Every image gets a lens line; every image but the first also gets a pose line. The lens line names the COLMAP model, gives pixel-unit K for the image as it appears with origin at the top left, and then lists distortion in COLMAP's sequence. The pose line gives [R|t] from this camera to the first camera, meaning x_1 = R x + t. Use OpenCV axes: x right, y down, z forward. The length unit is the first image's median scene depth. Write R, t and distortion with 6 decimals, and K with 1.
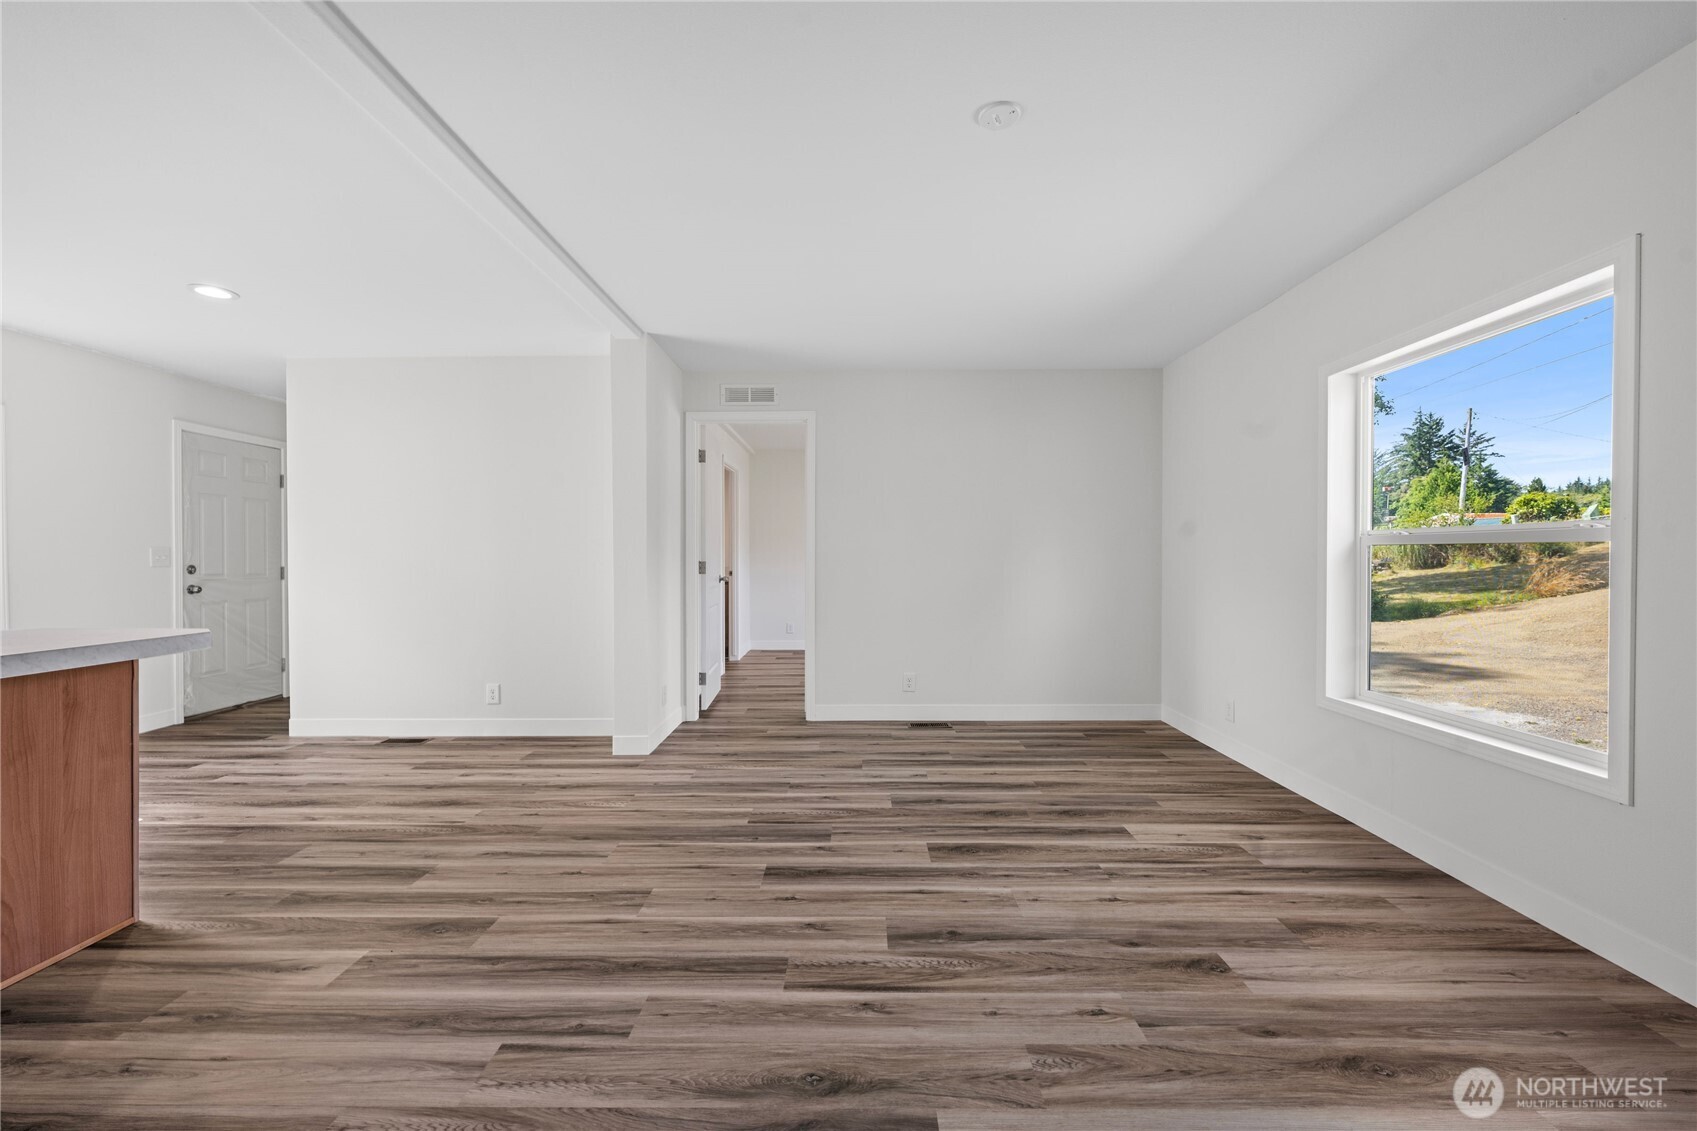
lens RADIAL K [[674.9, 0, 842.2], [0, 674.9, 559.9], [0, 0, 1]] dist [0.001354, -0.001586]
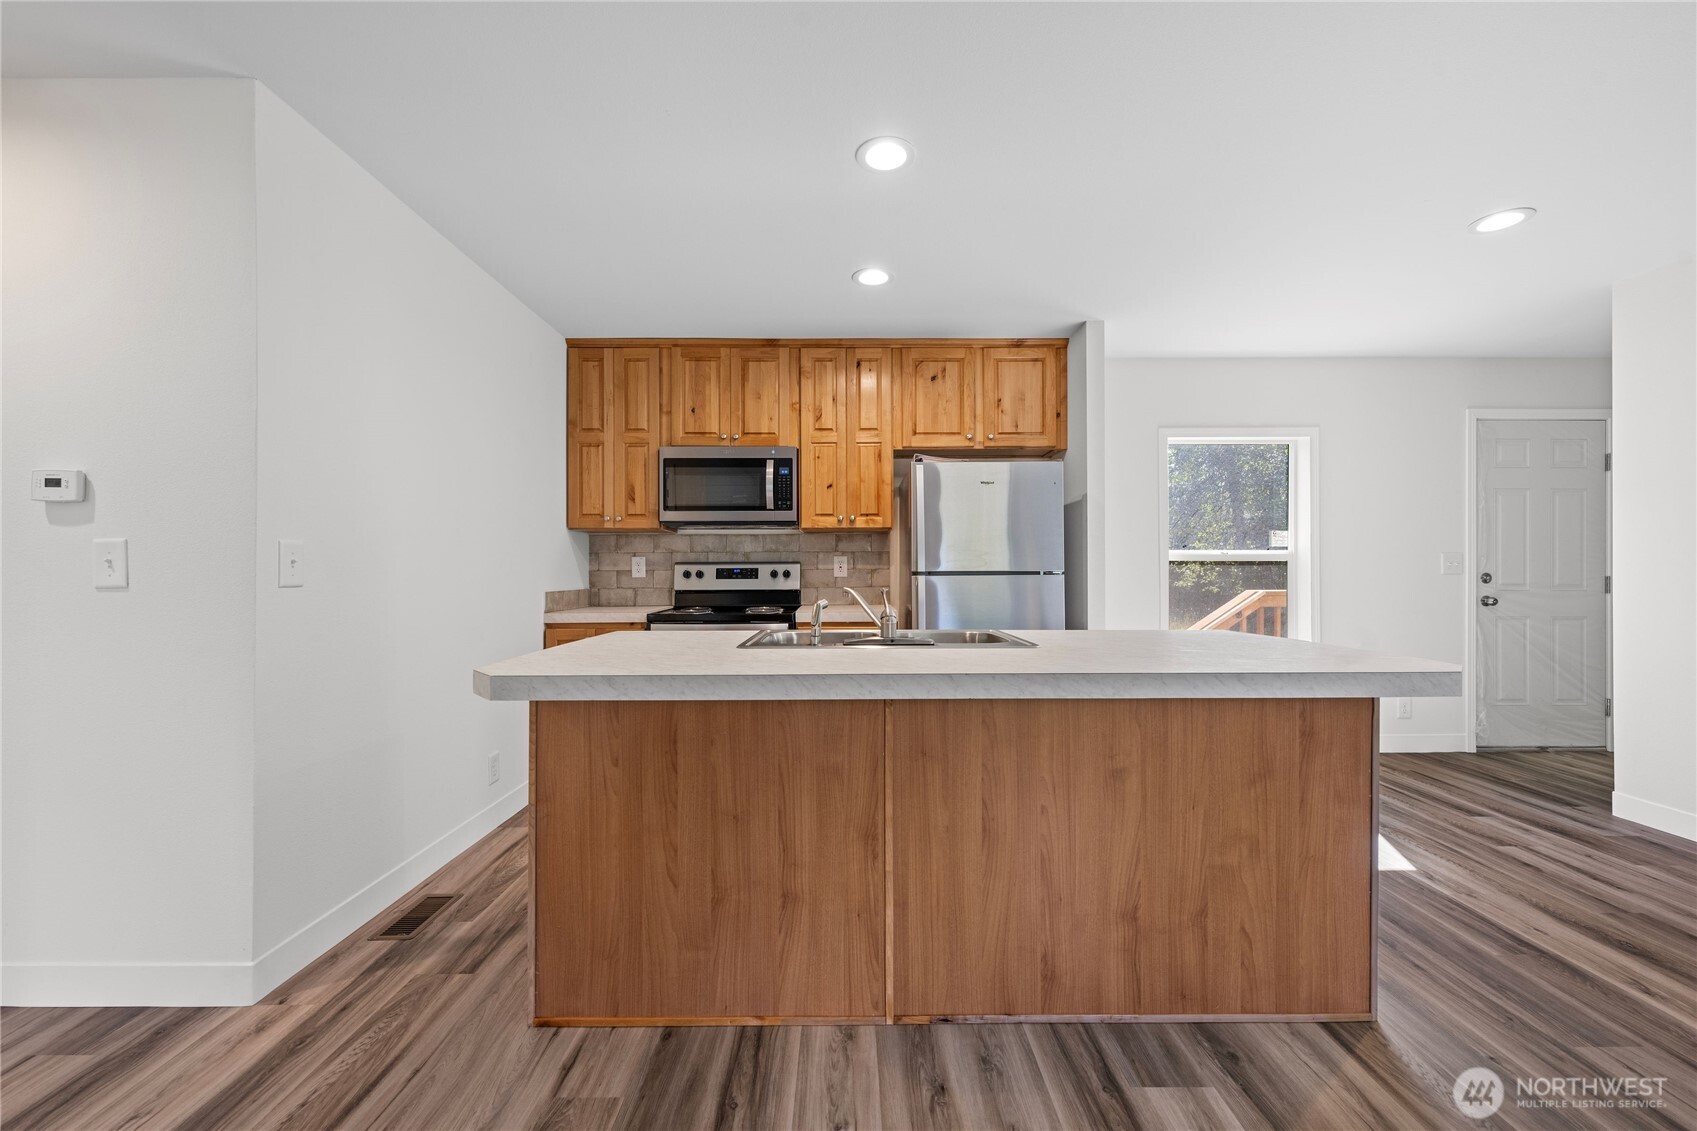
lens RADIAL K [[674.9, 0, 853.0], [0, 674.9, 566.1], [0, 0, 1]] dist [0.001354, -0.001586]
pose [[0.030428, 0.003852, -0.999530, -0.224983], [-0.005636, 0.999977, 0.003682, 0.000730], [0.999521, 0.005522, 0.030449, 0.295595]]
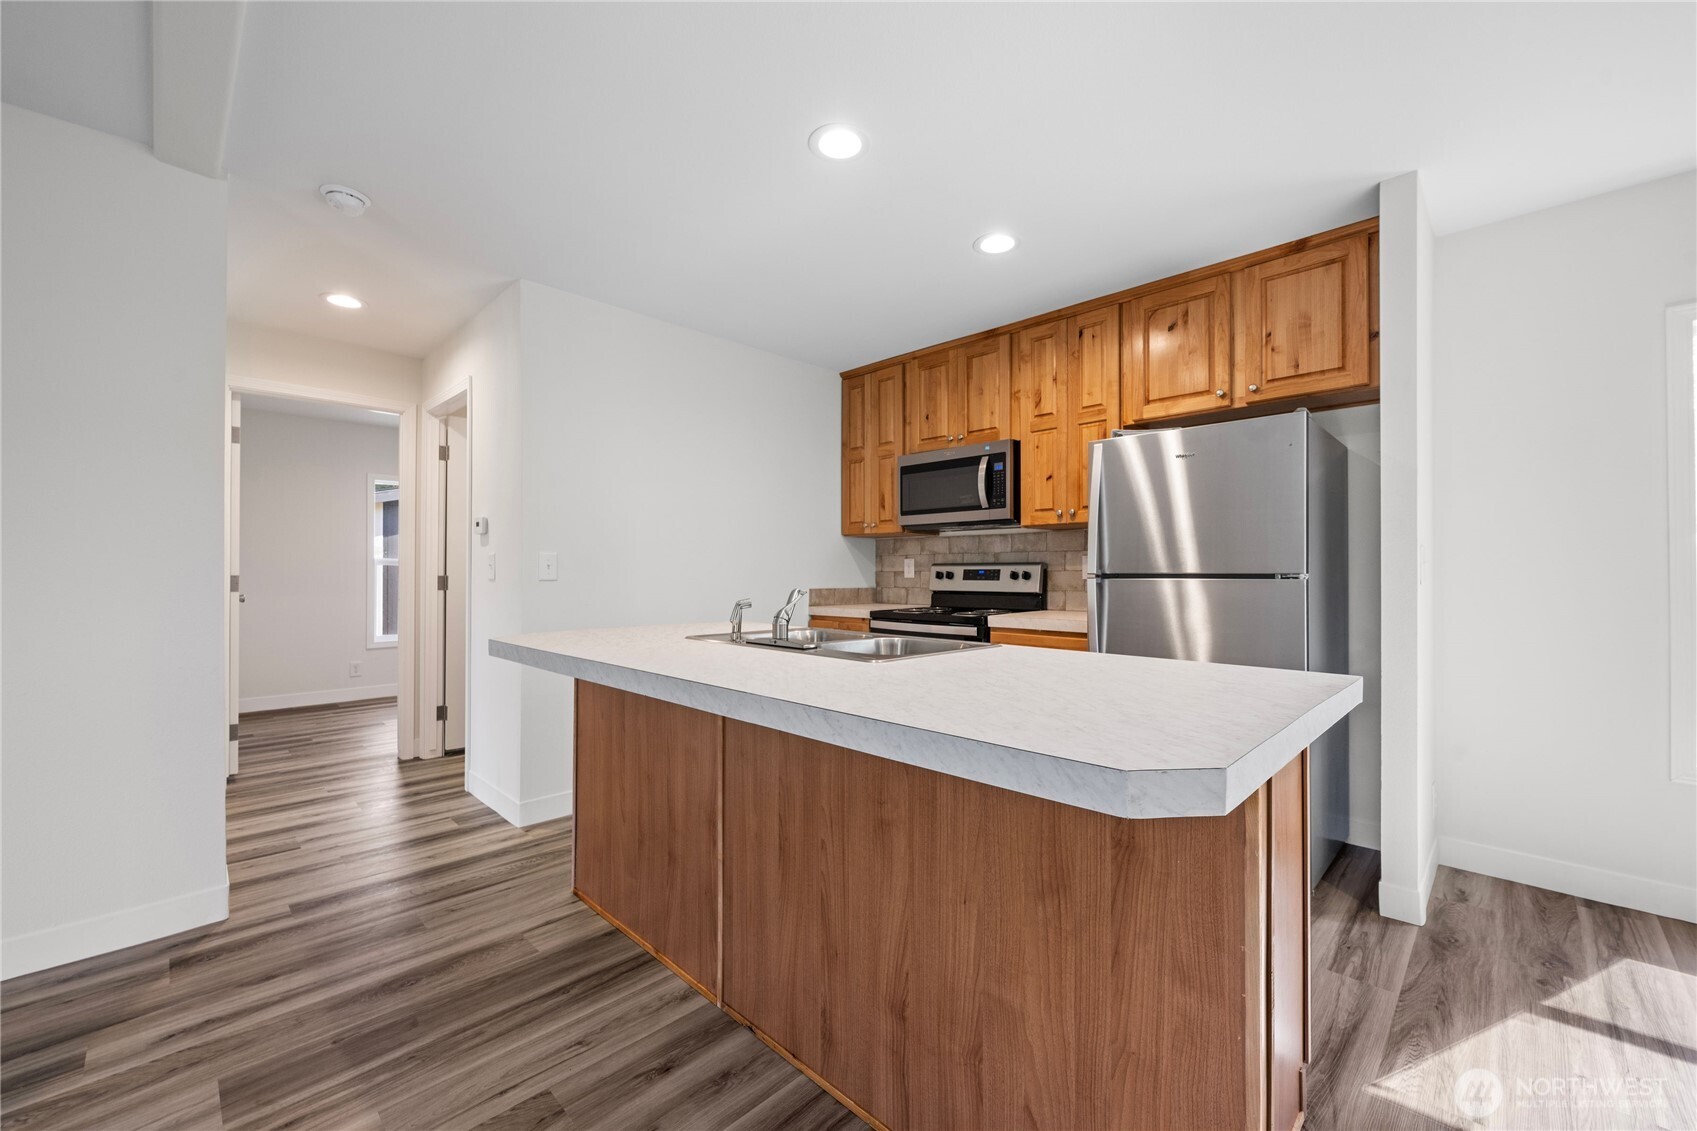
lens RADIAL K [[674.9, 0, 845.1], [0, 674.9, 570.0], [0, 0, 1]] dist [0.001354, -0.001586]
pose [[-0.685466, 0.007123, -0.728070, -0.468490], [0.000006, 0.999952, 0.009778, -0.000773], [0.728105, 0.006698, -0.685433, 0.905469]]
